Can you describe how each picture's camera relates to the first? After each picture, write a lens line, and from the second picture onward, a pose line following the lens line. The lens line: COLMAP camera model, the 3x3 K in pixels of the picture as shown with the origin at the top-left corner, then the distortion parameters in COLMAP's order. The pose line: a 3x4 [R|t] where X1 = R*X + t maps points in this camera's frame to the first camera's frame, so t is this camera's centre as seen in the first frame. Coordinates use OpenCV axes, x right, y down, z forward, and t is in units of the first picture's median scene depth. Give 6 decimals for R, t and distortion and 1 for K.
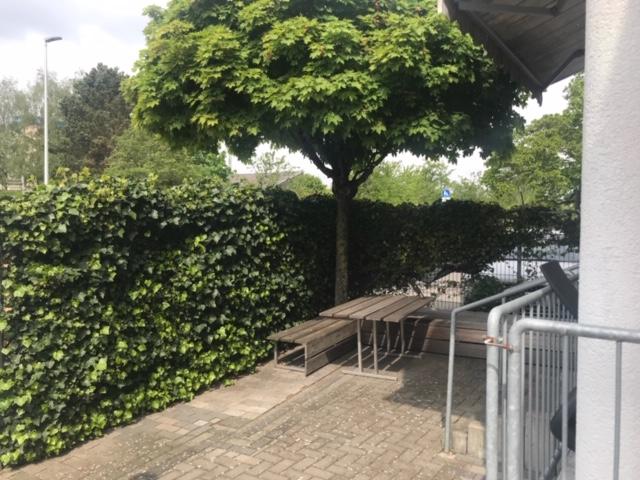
lens RADIAL K [[534.7, 0, 320.0], [0, 534.7, 240.0], [0, 0, 1]] dist [0.053018, -0.056234]
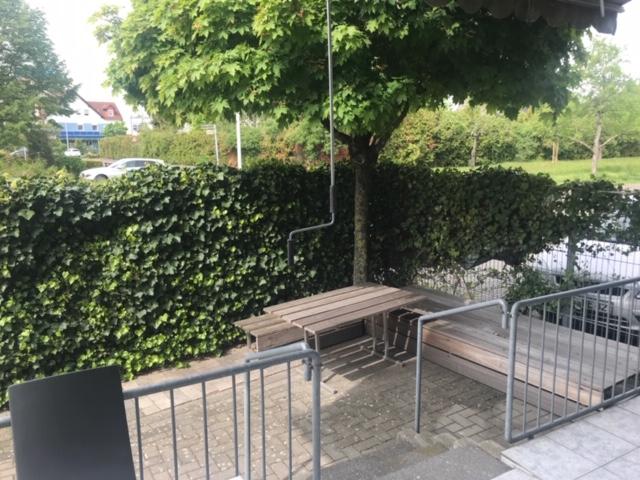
lens RADIAL K [[534.7, 0, 320.0], [0, 534.7, 240.0], [0, 0, 1]] dist [0.053018, -0.056234]
pose [[0.892972, 0.060313, -0.446053, 0.496030], [0.005898, 0.989329, 0.145579, -0.115377], [0.450074, -0.132628, 0.883087, 0.240815]]
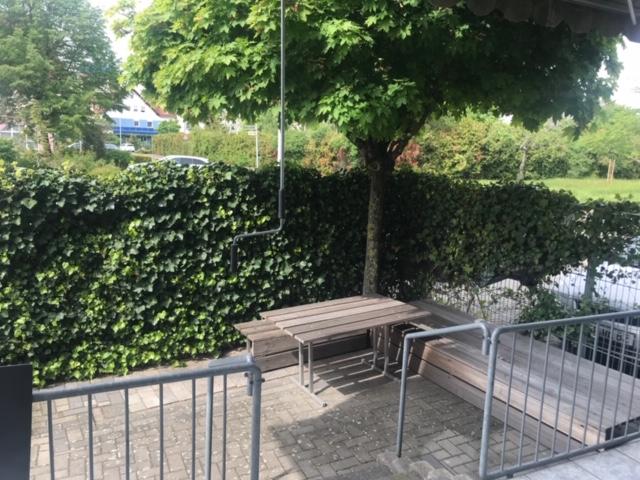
lens RADIAL K [[534.7, 0, 320.0], [0, 534.7, 240.0], [0, 0, 1]] dist [0.053018, -0.056234]
pose [[0.847688, 0.109494, -0.519073, 0.545572], [-0.043503, 0.989520, 0.137687, -0.114950], [0.528709, -0.094134, 0.843567, 0.301137]]
